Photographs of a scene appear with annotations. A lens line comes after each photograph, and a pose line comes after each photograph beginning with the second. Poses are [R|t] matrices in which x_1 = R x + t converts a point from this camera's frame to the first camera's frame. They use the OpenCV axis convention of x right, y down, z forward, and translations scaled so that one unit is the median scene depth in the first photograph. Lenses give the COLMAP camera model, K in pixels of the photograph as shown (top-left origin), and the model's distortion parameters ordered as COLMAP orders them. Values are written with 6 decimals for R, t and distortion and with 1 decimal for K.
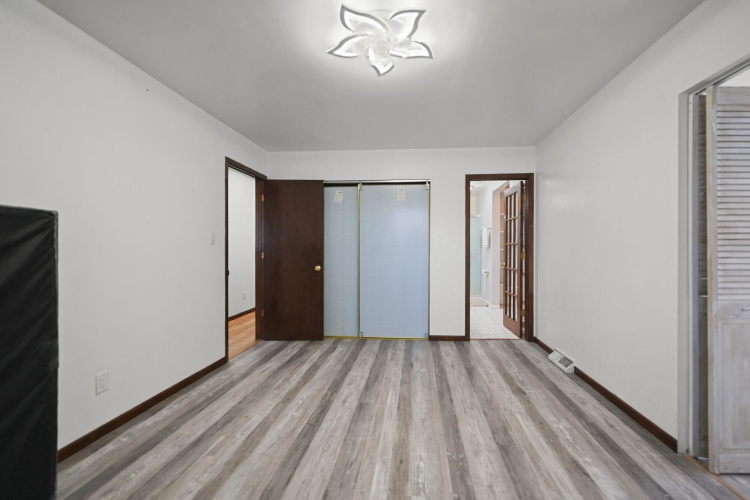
lens RADIAL K [[301.1, 0, 376.7], [0, 301.1, 247.9], [0, 0, 1]] dist [0.010822, 0.000080]
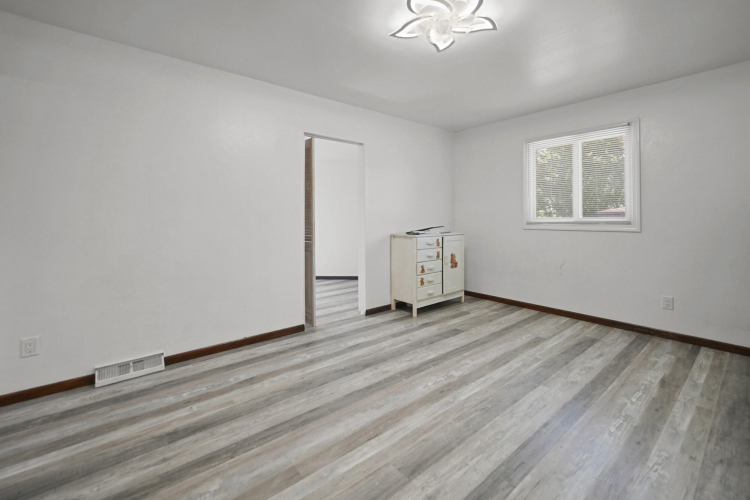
lens RADIAL K [[301.1, 0, 376.7], [0, 301.1, 247.9], [0, 0, 1]] dist [0.010822, 0.000080]
pose [[-0.701738, -0.070385, 0.708950, -0.471998], [-0.002123, 0.995310, 0.096714, 0.020640], [-0.712432, 0.066362, -0.698596, 1.714565]]
